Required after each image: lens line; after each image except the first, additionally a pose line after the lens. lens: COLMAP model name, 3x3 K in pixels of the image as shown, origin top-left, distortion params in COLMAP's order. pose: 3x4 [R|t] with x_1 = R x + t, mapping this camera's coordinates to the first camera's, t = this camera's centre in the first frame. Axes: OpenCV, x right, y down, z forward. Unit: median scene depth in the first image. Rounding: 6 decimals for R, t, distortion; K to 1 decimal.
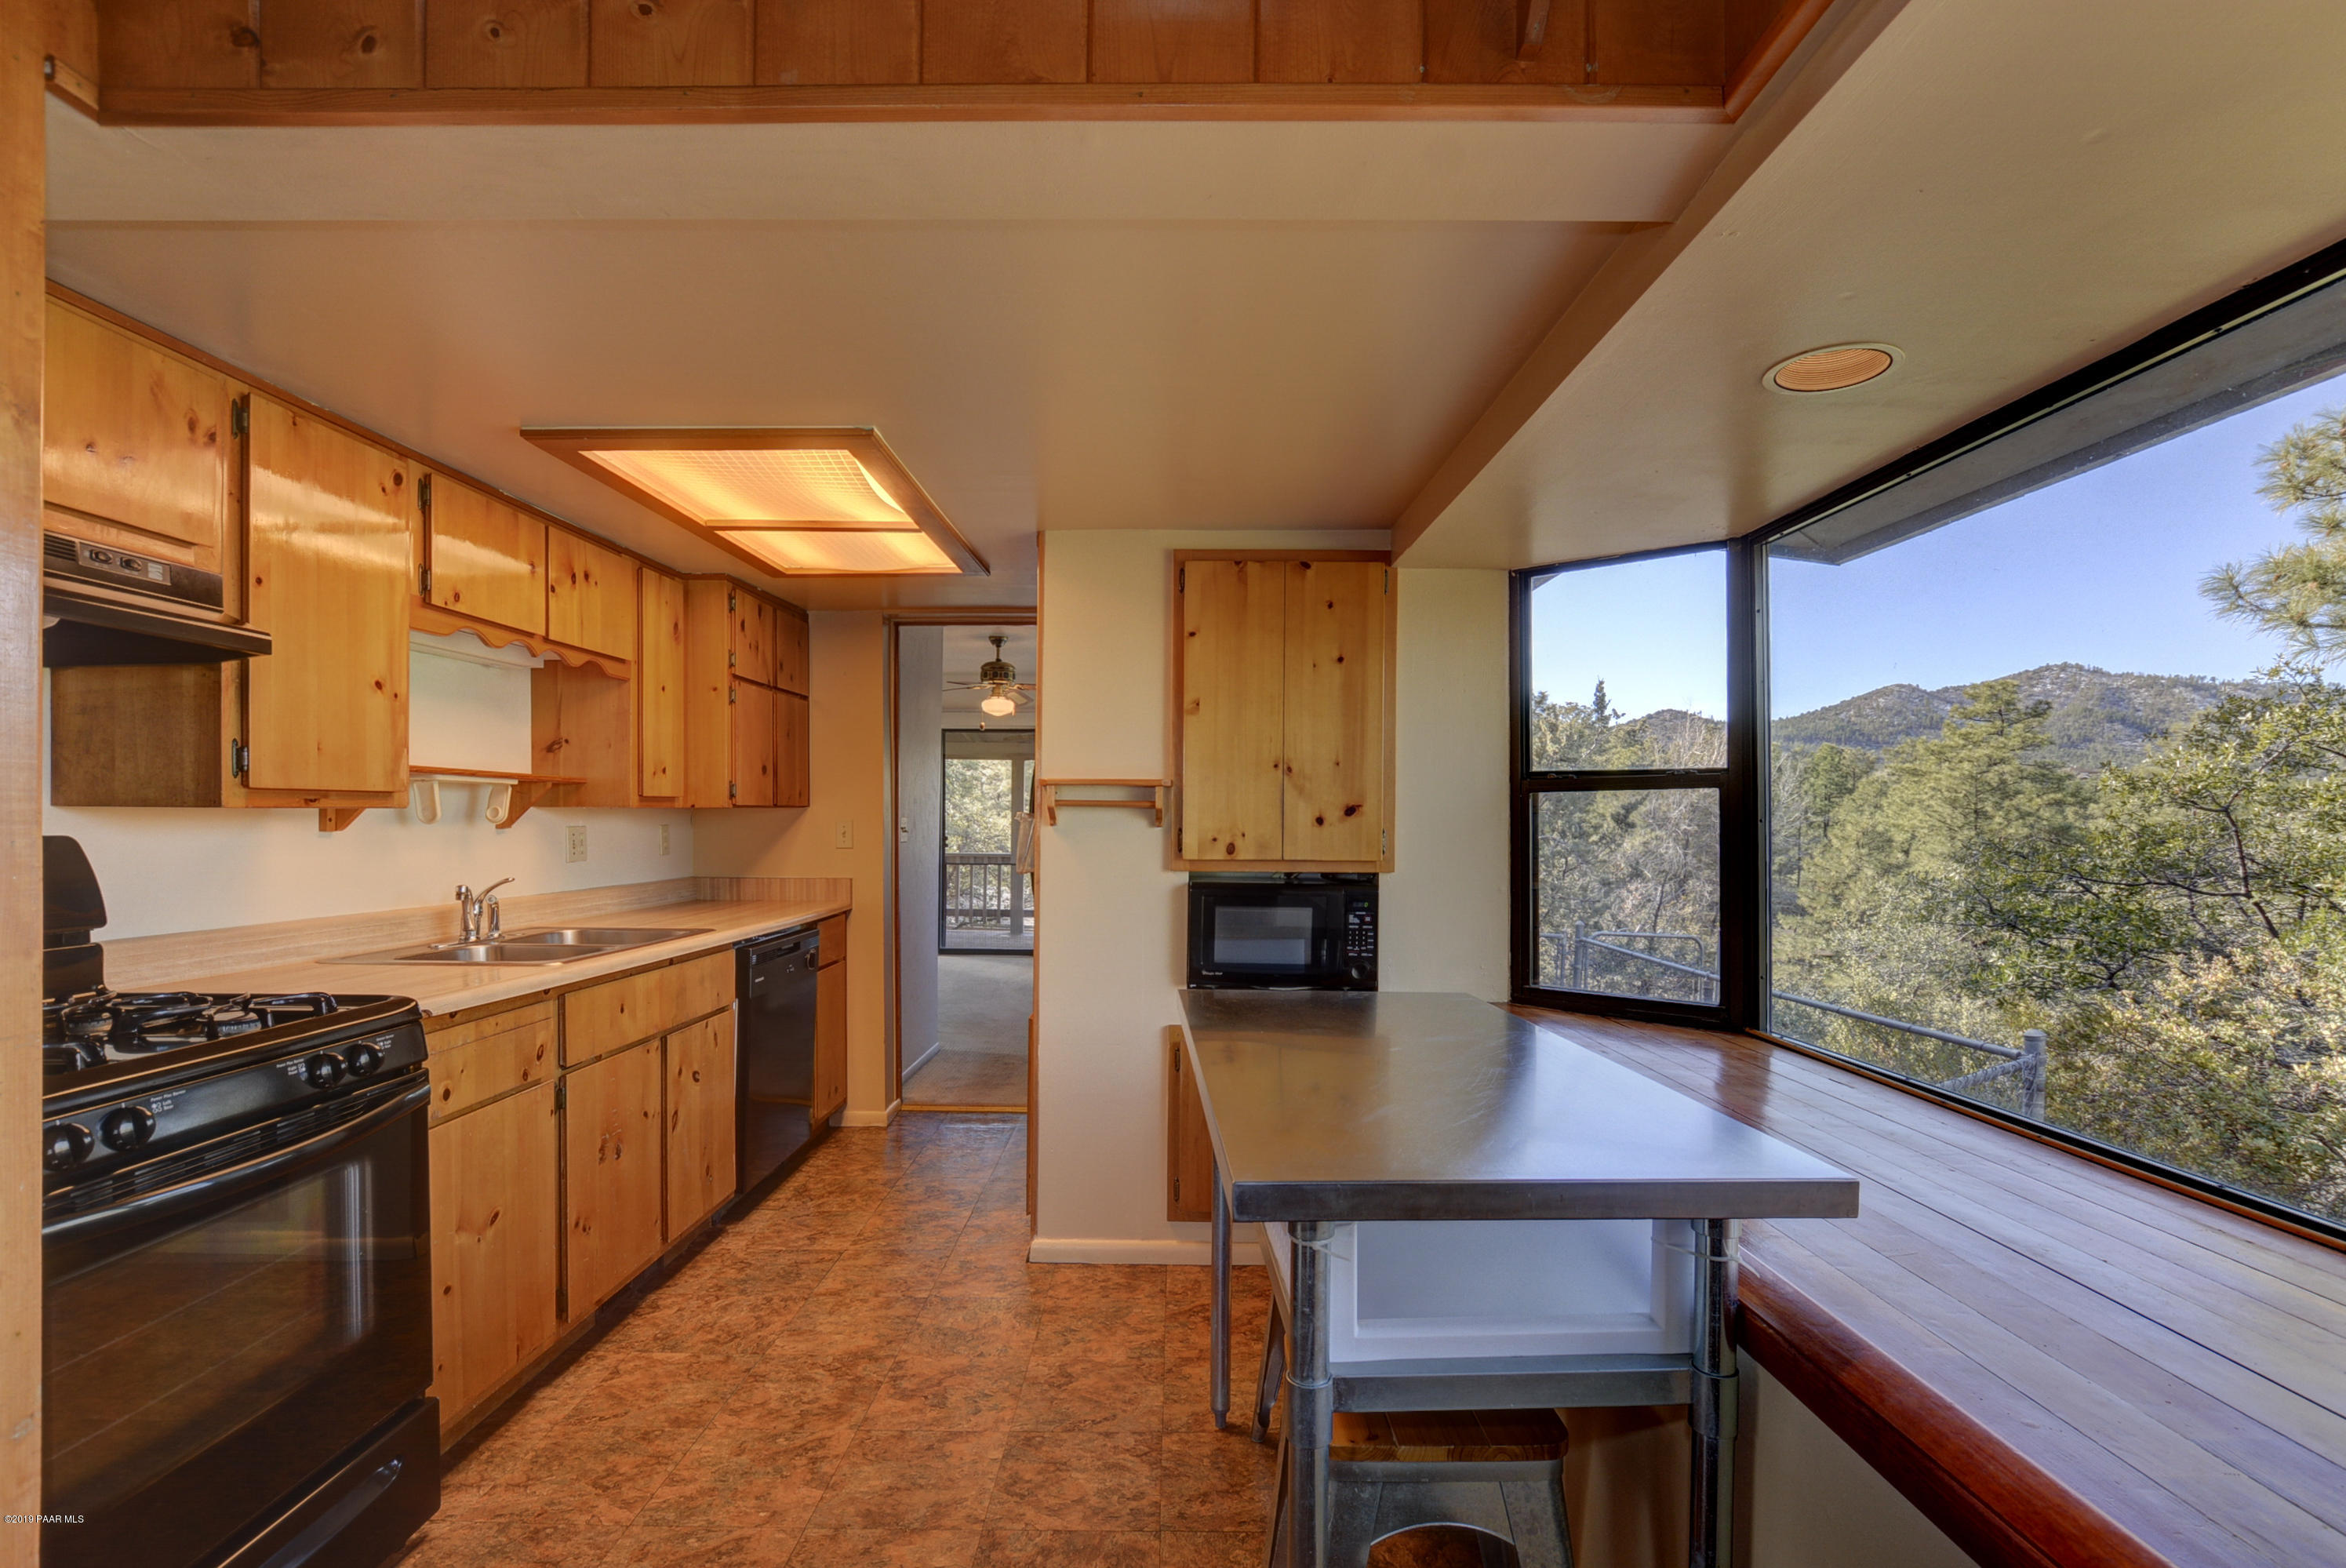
lens RADIAL K [[1059.9, 0, 1158.9], [0, 1059.9, 818.7], [0, 0, 1]] dist [-0.011272, -0.000409]
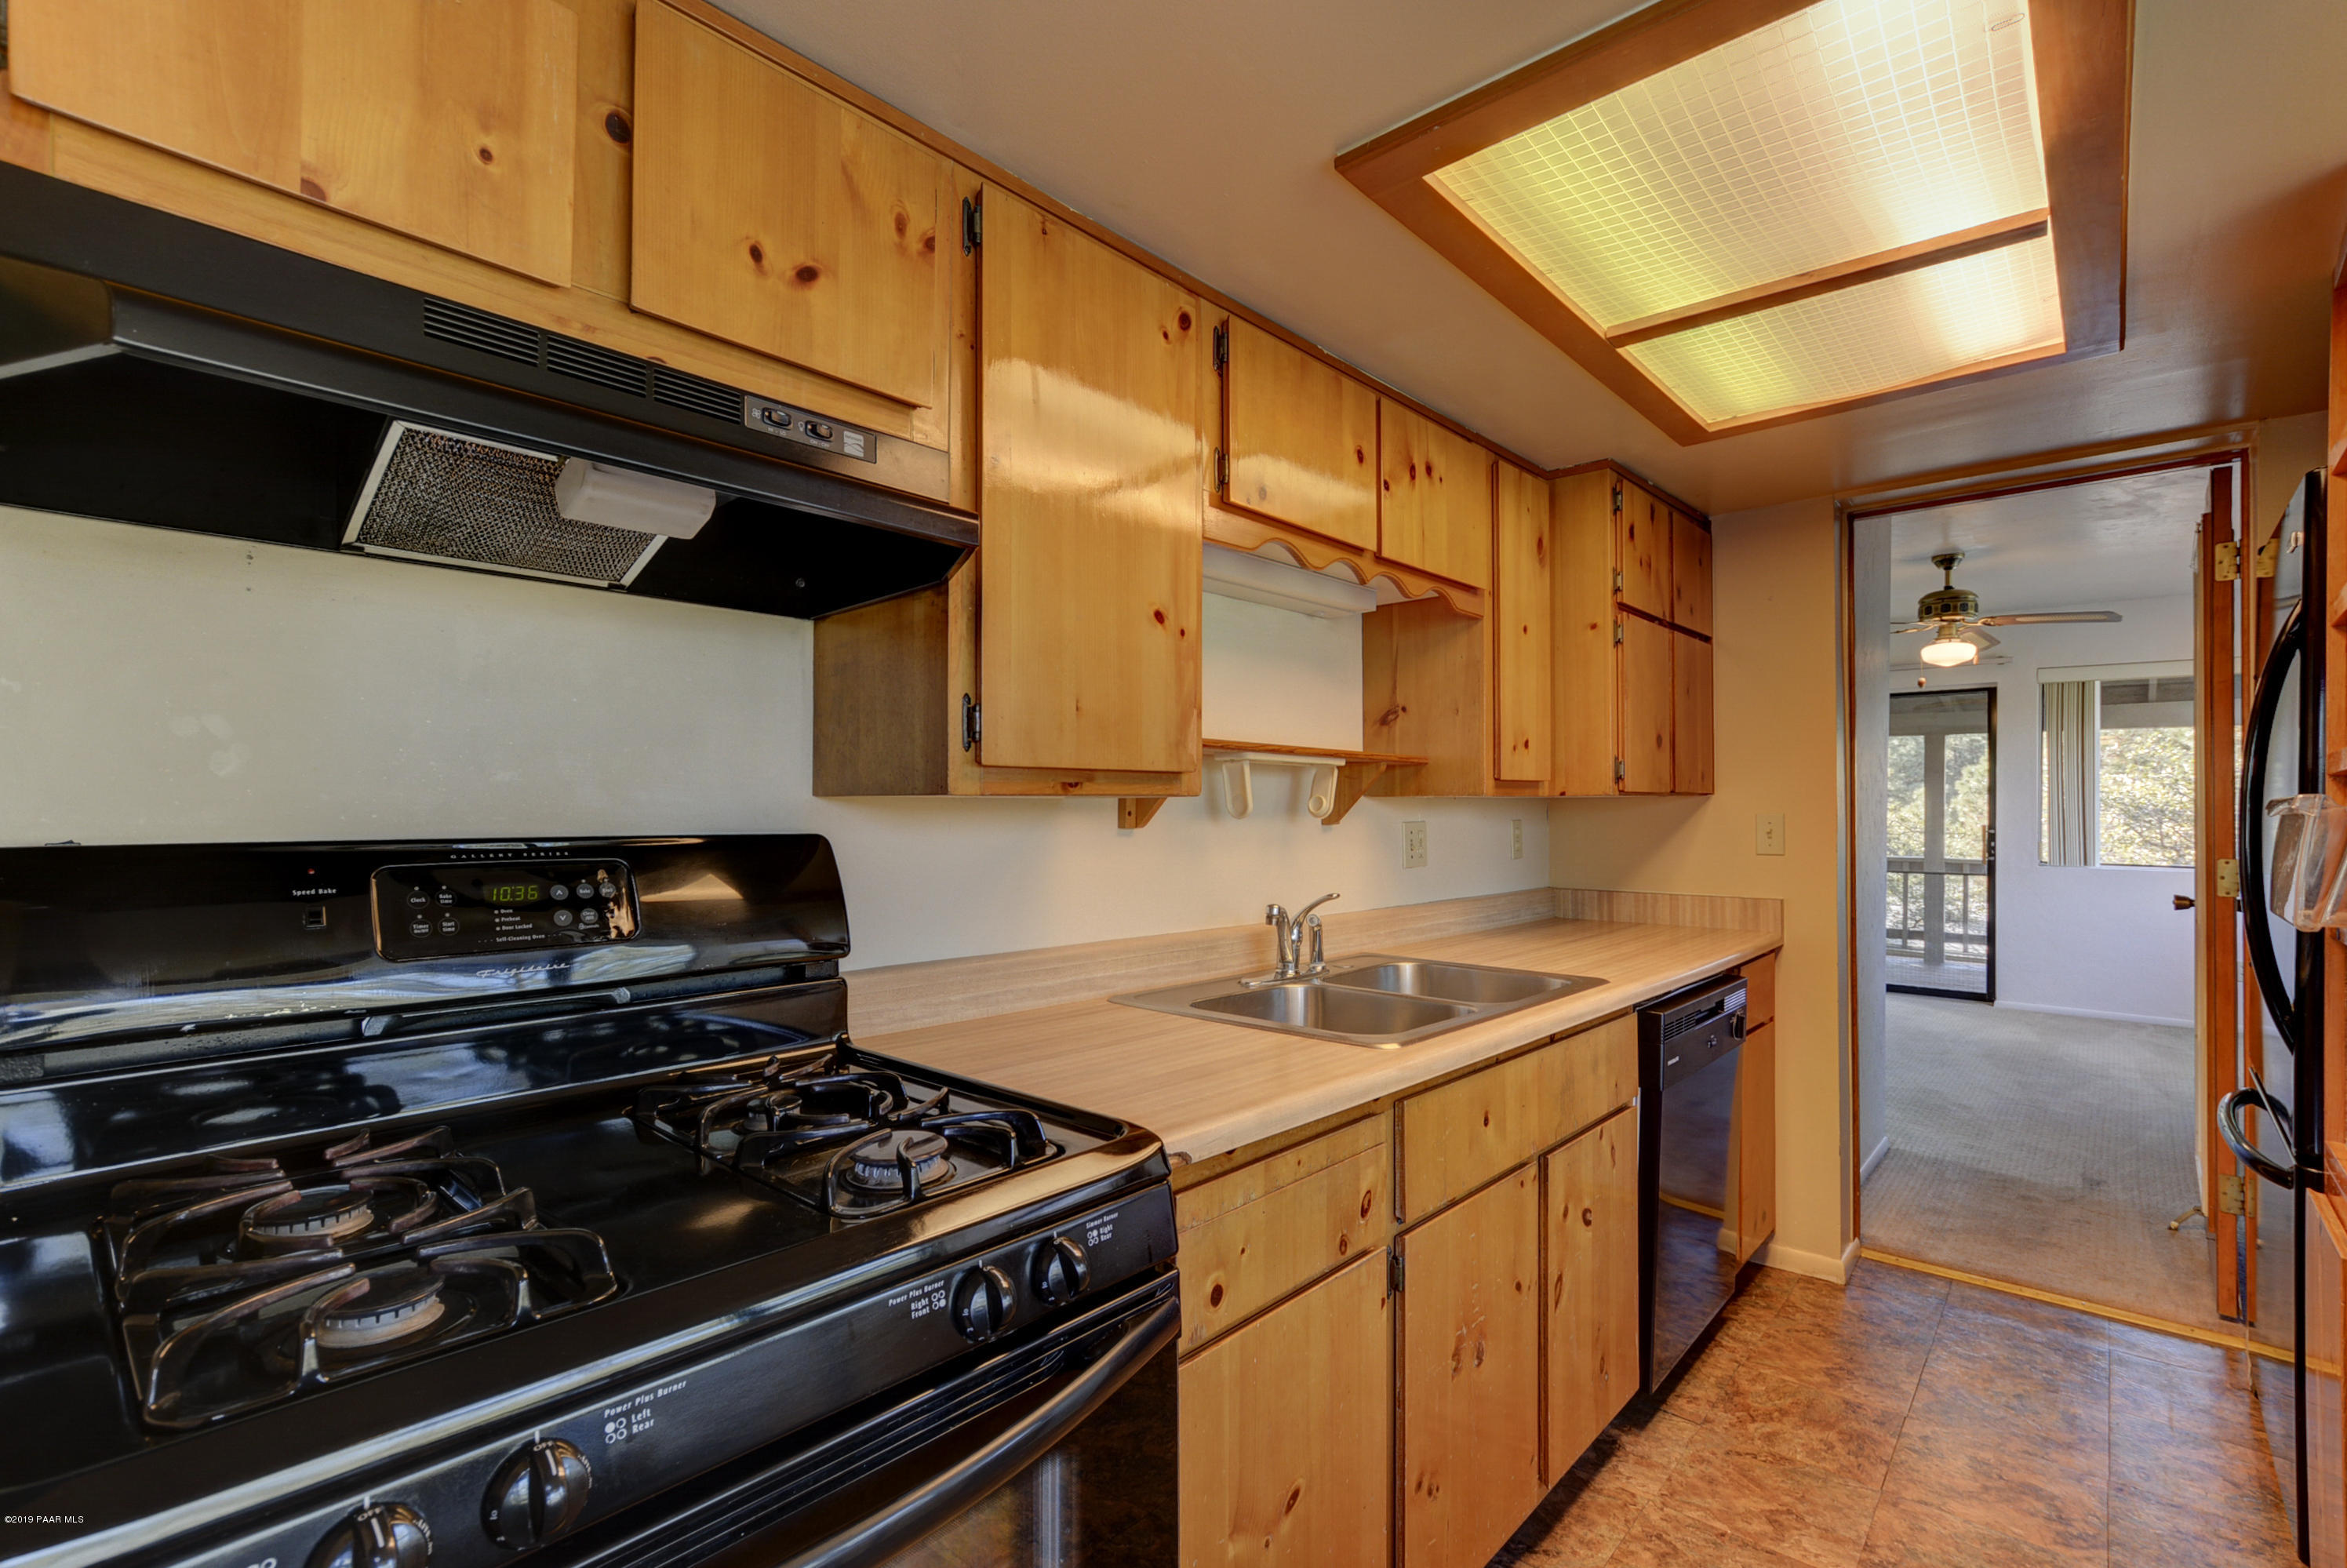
lens RADIAL K [[1060.3, 0, 1159.4], [0, 1060.3, 818.7], [0, 0, 1]] dist [-0.011272, -0.000409]
pose [[0.741941, 0.002694, -0.670459, -0.210554], [0.001100, 0.999986, 0.005235, 0.000820], [0.670464, -0.004622, 0.741928, 0.370017]]
